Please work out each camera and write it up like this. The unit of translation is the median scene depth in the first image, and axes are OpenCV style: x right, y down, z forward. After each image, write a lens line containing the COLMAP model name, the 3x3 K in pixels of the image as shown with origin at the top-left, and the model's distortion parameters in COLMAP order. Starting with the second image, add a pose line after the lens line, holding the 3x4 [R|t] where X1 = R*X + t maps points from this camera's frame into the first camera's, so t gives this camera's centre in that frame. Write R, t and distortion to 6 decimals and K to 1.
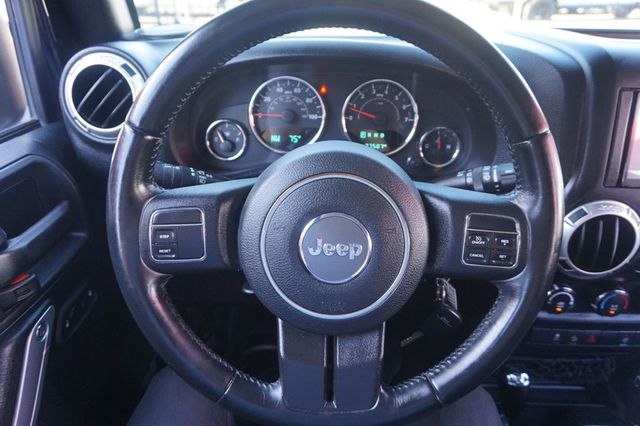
lens RADIAL K [[433.7, 0, 325.6], [0, 433.7, 210.5], [0, 0, 1]] dist [-0.037276, 0.041458]
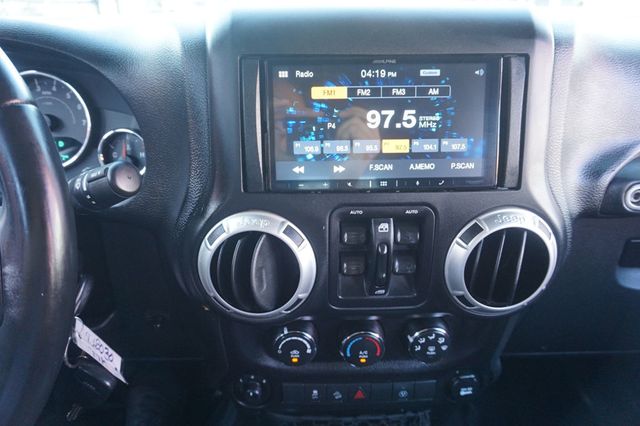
lens RADIAL K [[433.7, 0, 318.5], [0, 433.7, 210.6], [0, 0, 1]] dist [-0.037276, 0.041458]
pose [[0.998980, -0.036284, 0.026888, 0.601916], [0.038340, 0.996026, -0.080392, 0.030735], [-0.023865, 0.081341, 0.996401, 0.223787]]
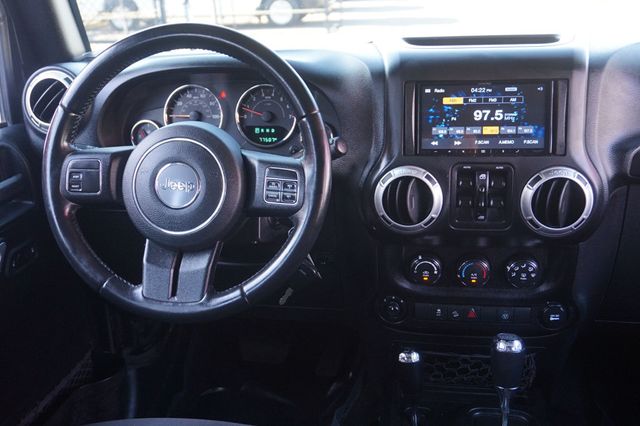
lens RADIAL K [[703.2, 0, 318.6], [0, 703.2, 215.5], [0, 0, 1]] dist [0.030751, 0.000000]
pose [[0.988988, -0.006860, -0.147835, 0.565867], [-0.015166, 0.988968, -0.147348, 0.358106], [0.147215, 0.147967, 0.977974, -0.884970]]
